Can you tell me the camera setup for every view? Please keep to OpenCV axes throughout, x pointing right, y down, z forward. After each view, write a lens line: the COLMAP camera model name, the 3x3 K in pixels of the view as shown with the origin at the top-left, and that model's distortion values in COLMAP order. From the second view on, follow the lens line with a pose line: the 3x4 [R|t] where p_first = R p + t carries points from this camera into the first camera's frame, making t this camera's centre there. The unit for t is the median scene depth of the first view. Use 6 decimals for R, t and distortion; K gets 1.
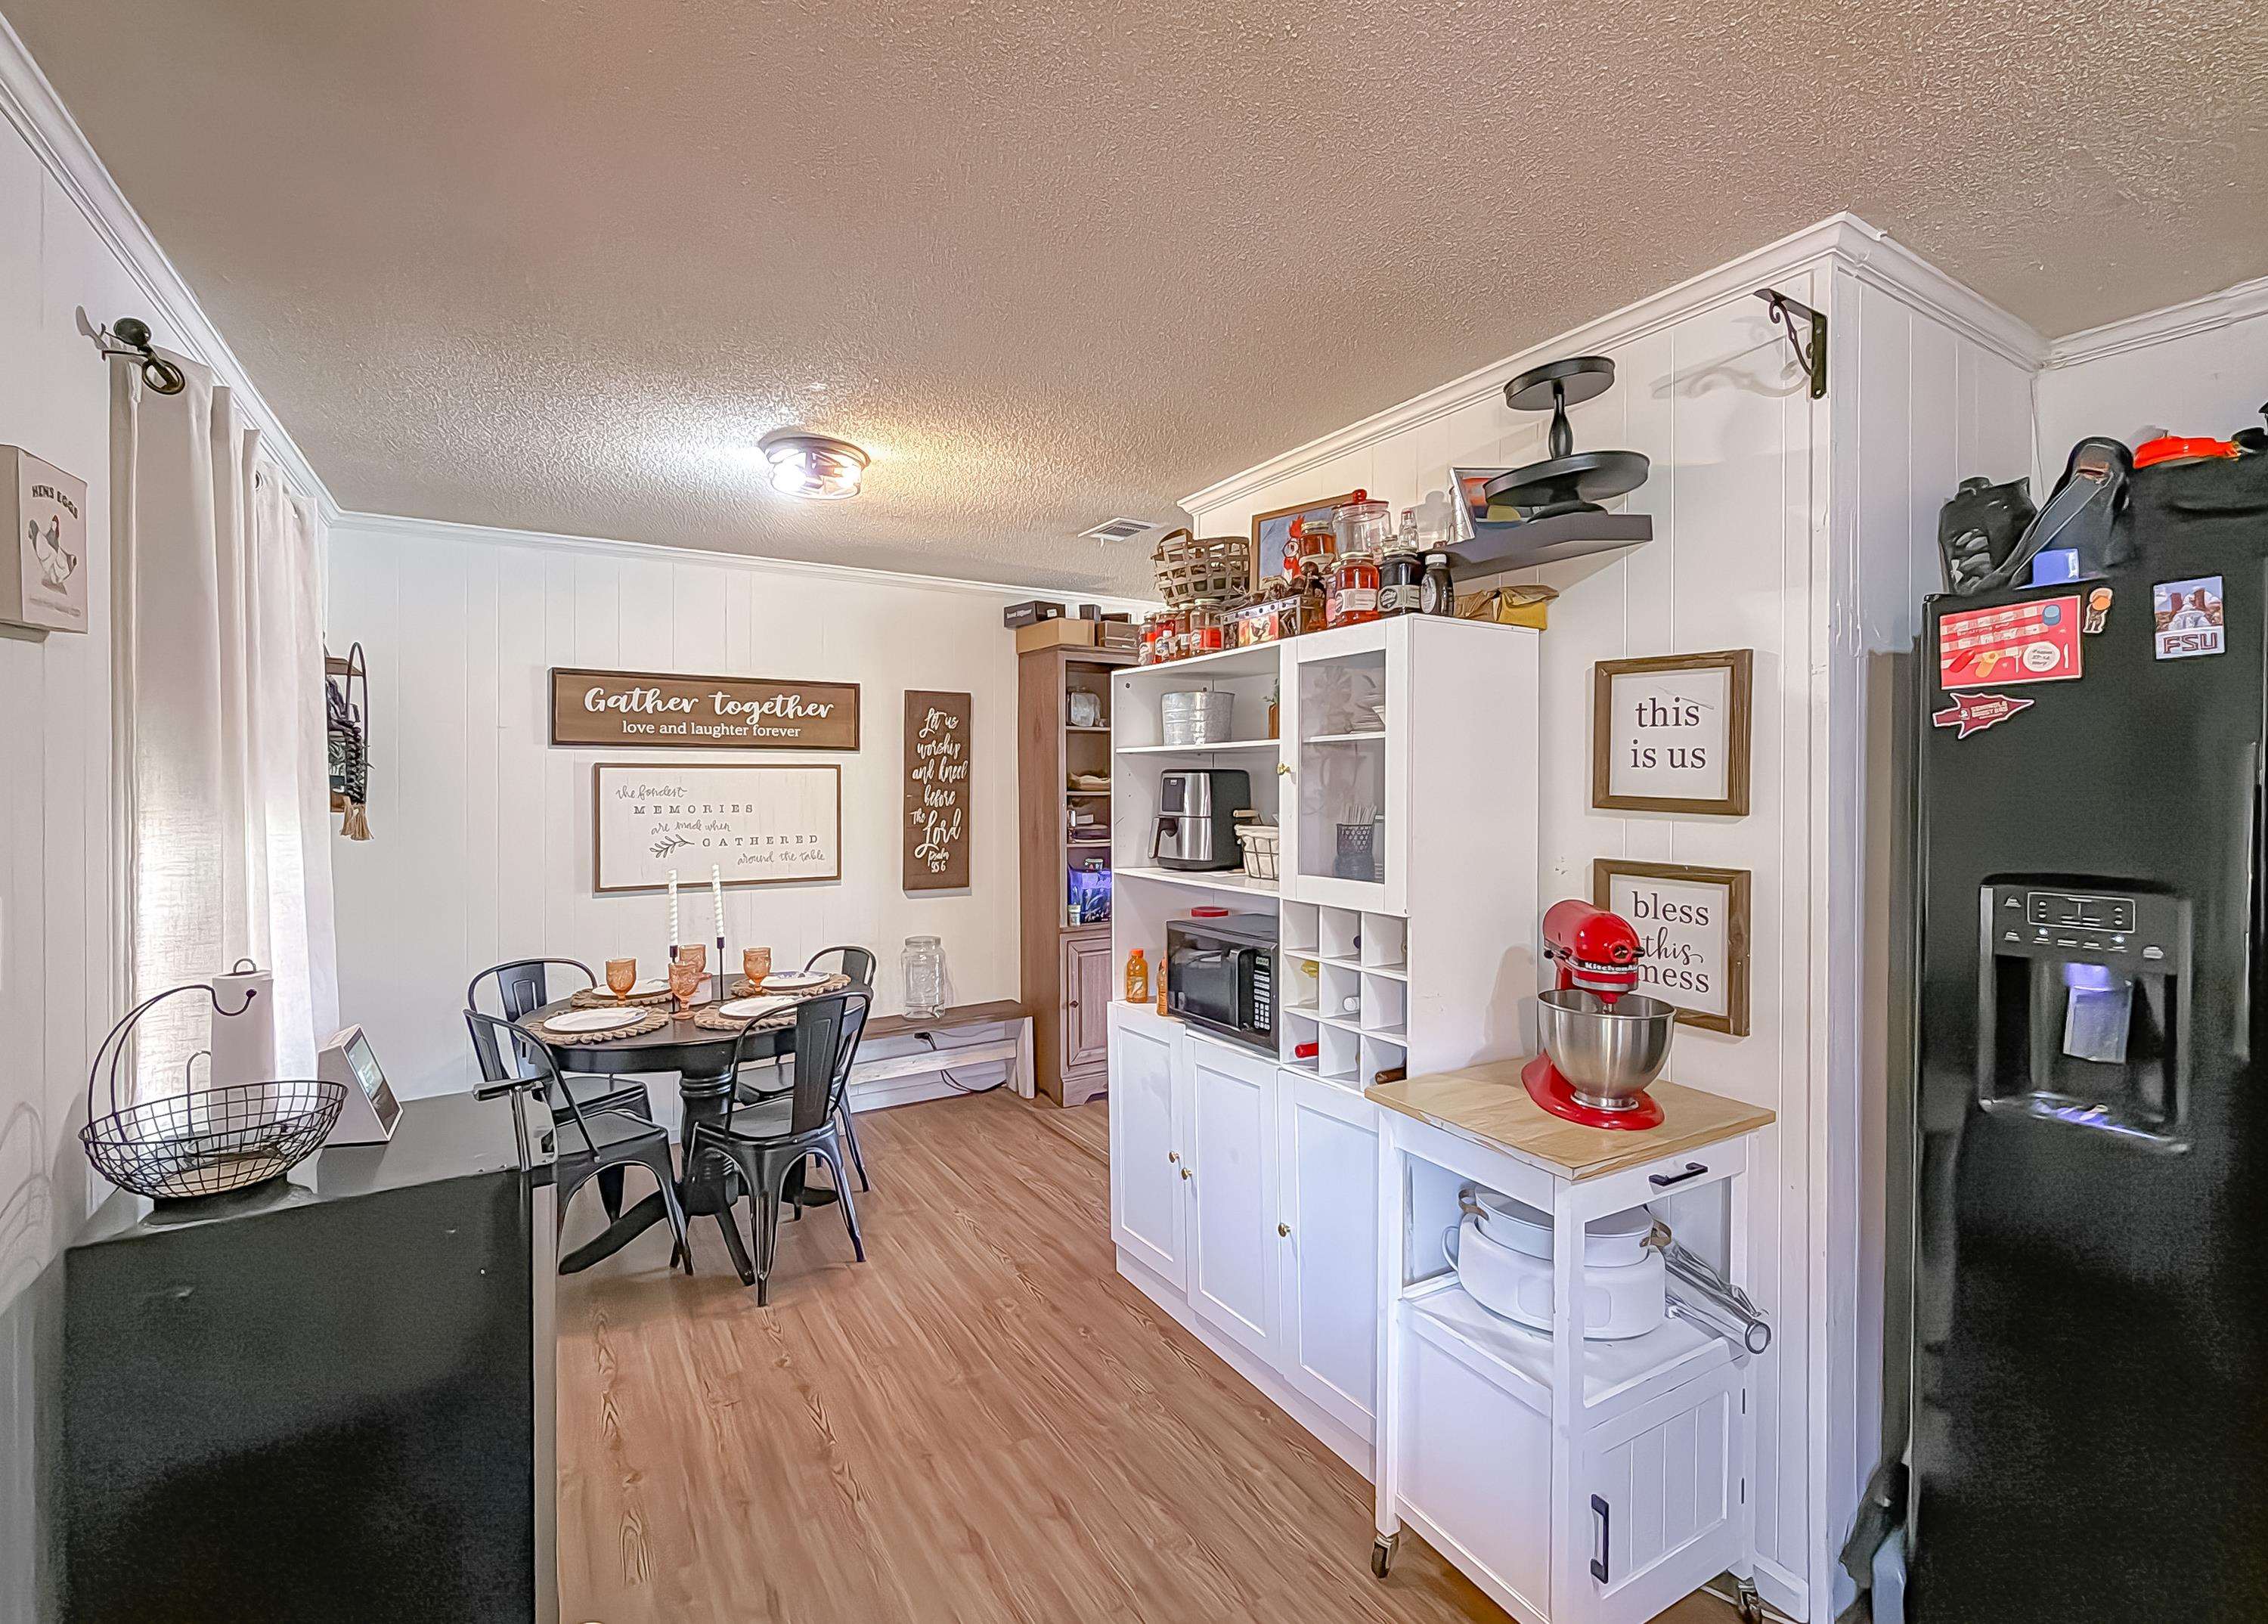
lens RADIAL K [[1007.4, 0, 1131.7], [0, 1007.4, 807.7], [0, 0, 1]] dist [0.000457, -0.000047]
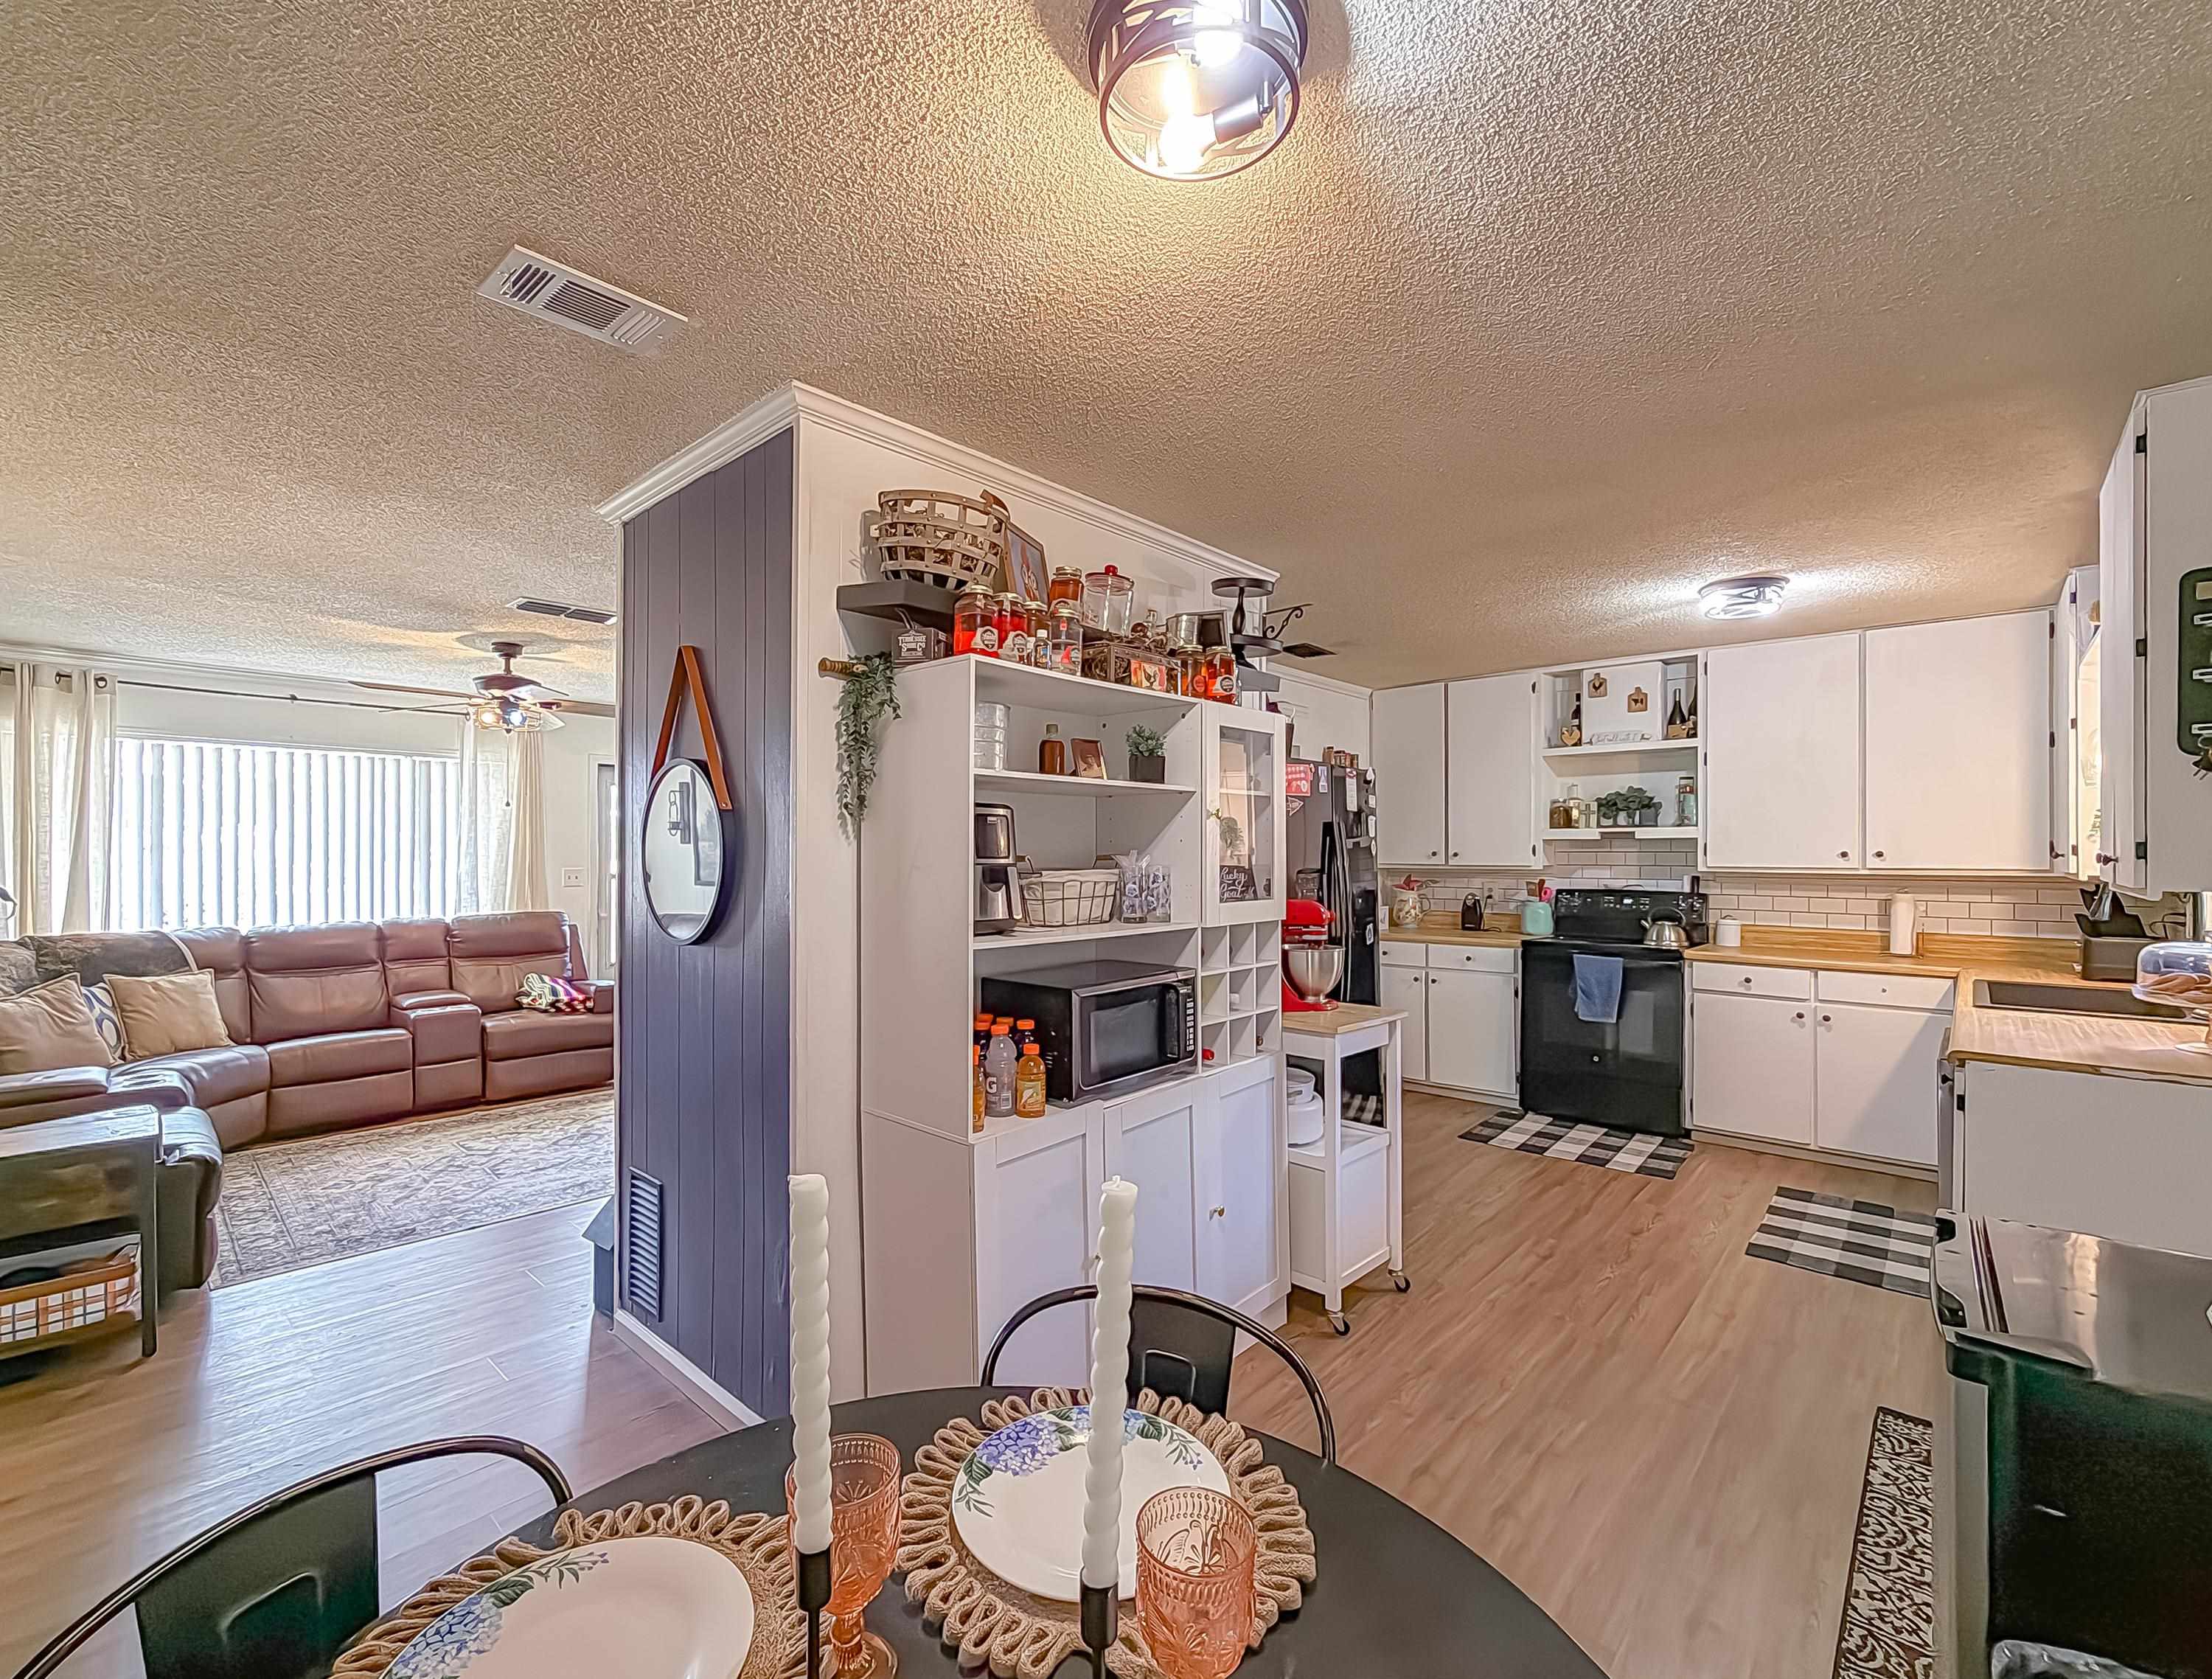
lens RADIAL K [[953.6, 0, 1113.1], [0, 953.6, 844.7], [0, 0, 1]] dist [0.001628, -0.000086]
pose [[-0.293894, 0.001578, 0.955837, -1.353644], [0.014060, 0.999898, 0.002672, -0.011071], [-0.955735, 0.014224, -0.293886, 2.242567]]
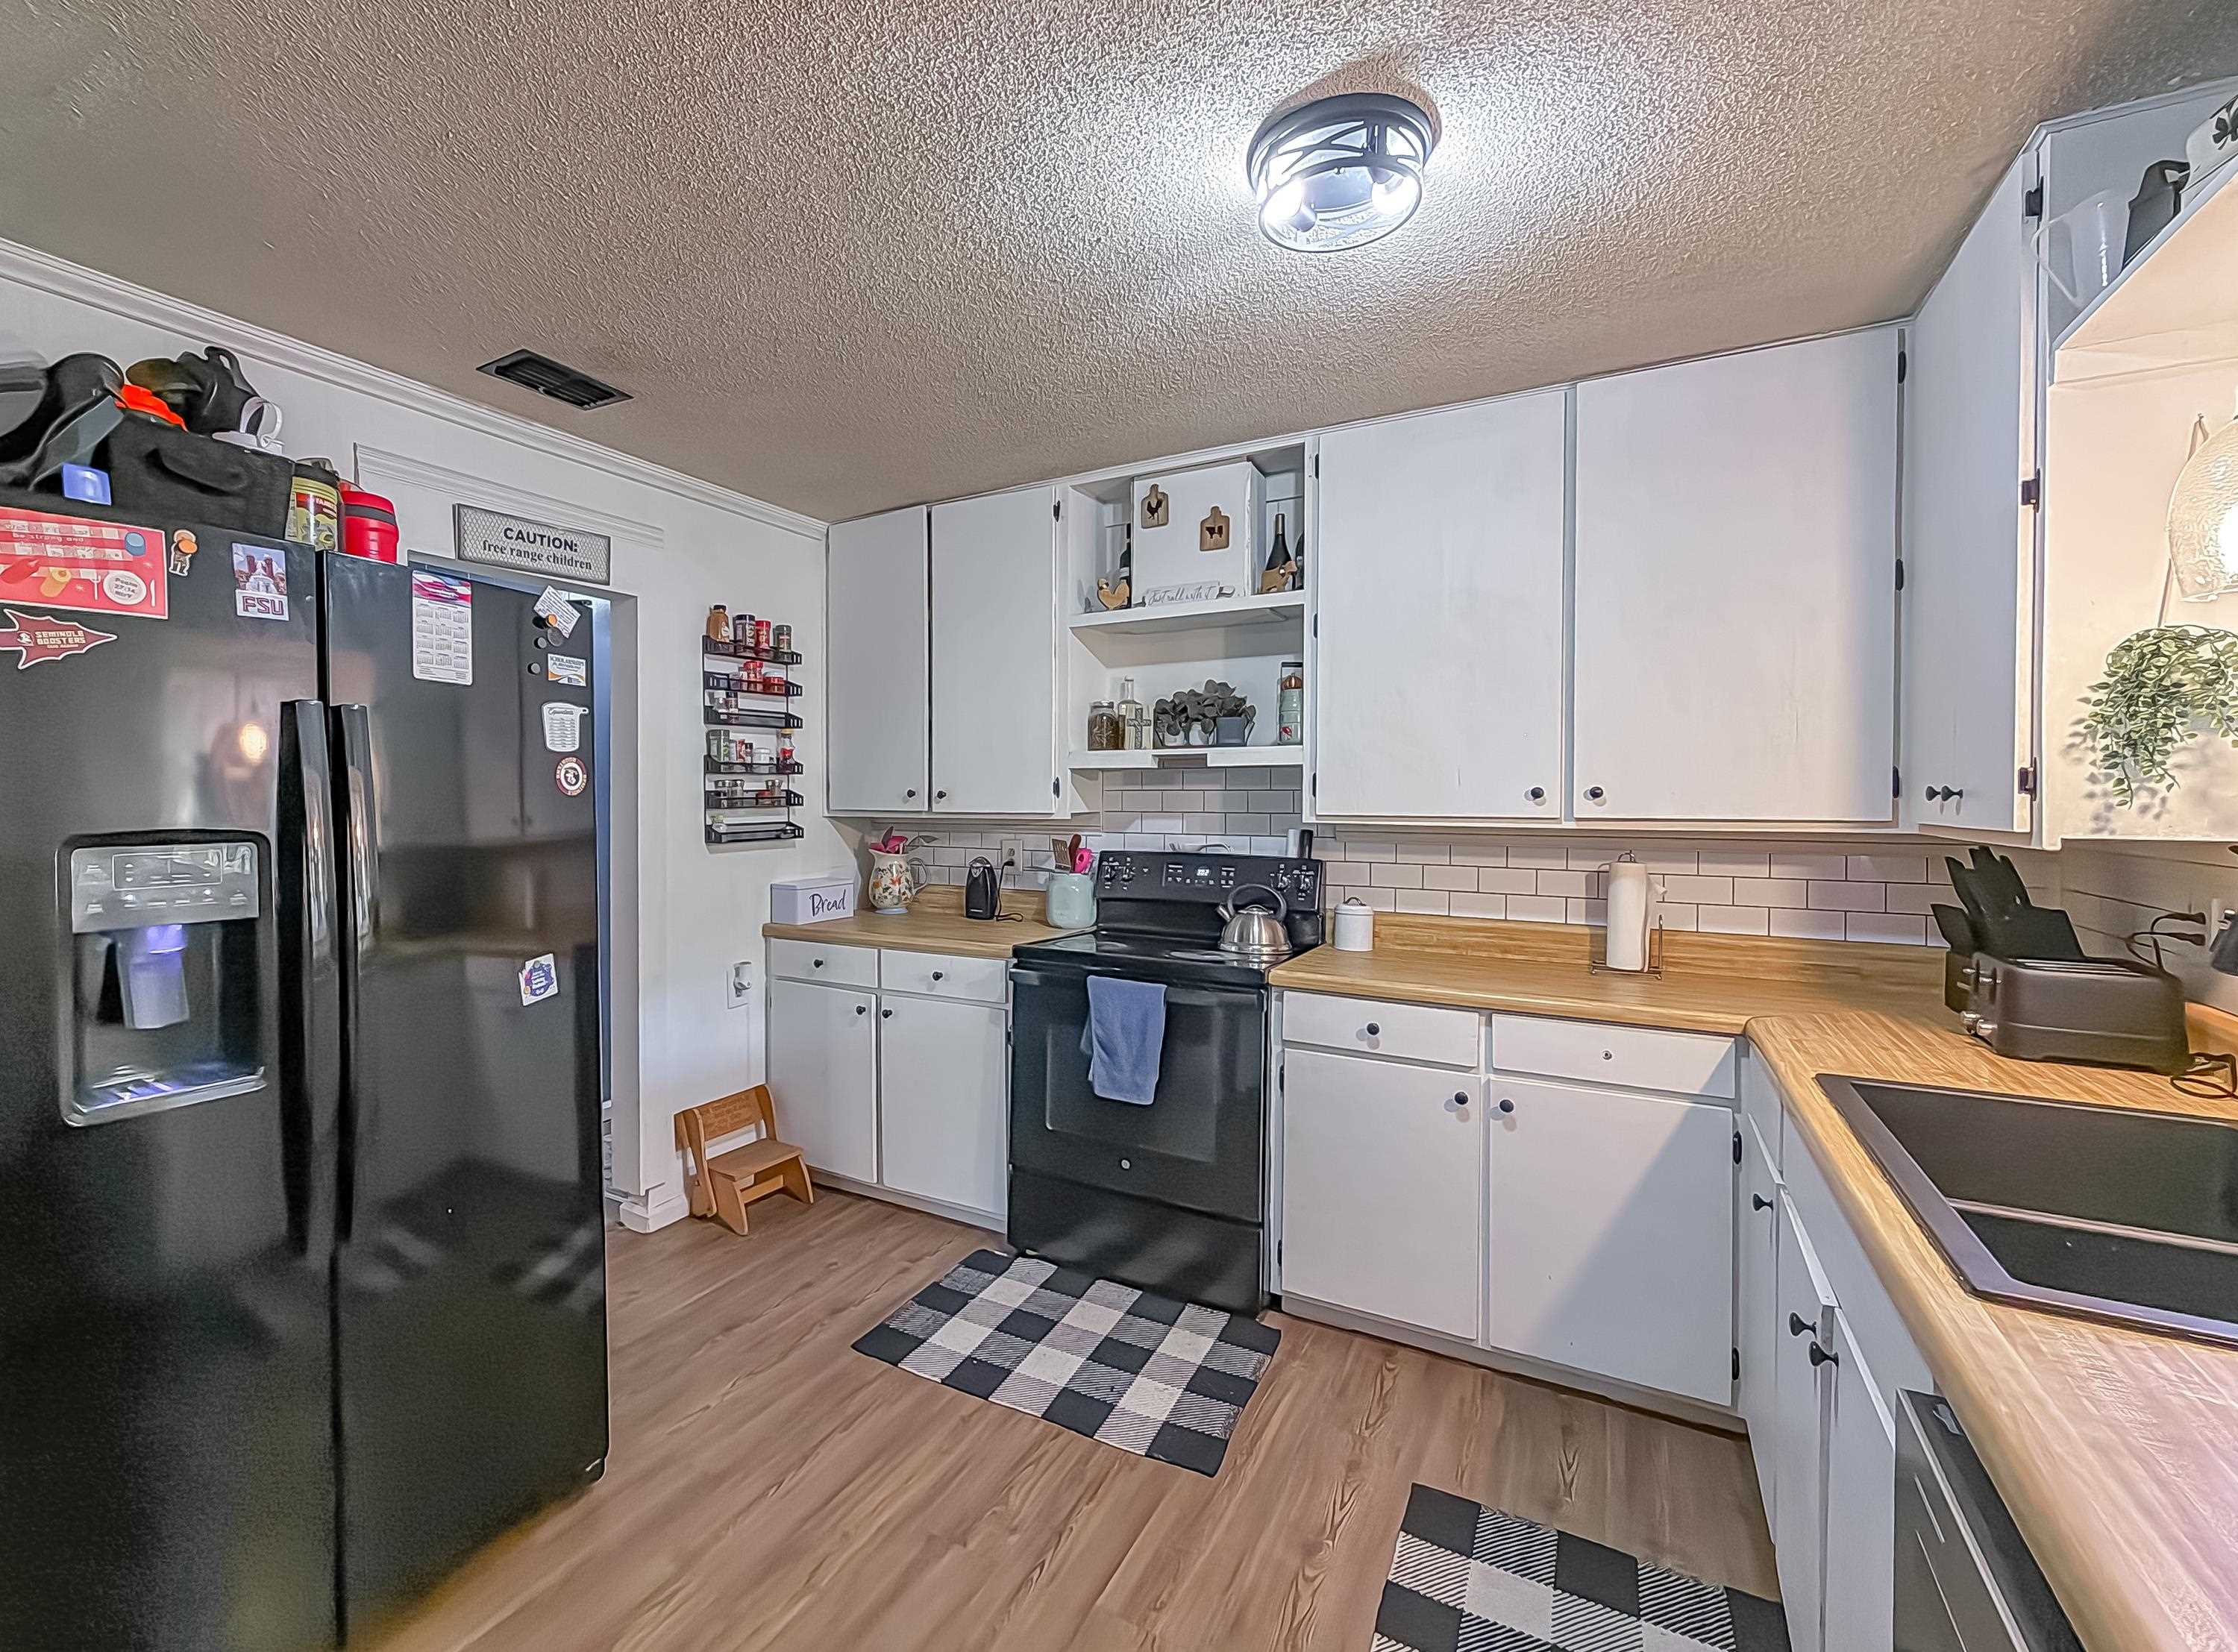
lens RADIAL K [[994.2, 0, 970.4], [0, 994.2, 800.2], [0, 0, 1]] dist [0.001282, 0.000512]
pose [[-0.438447, -0.011161, 0.898688, -0.210042], [0.012509, 0.999750, 0.018519, 0.029914], [-0.898670, 0.019361, -0.438198, 0.708184]]
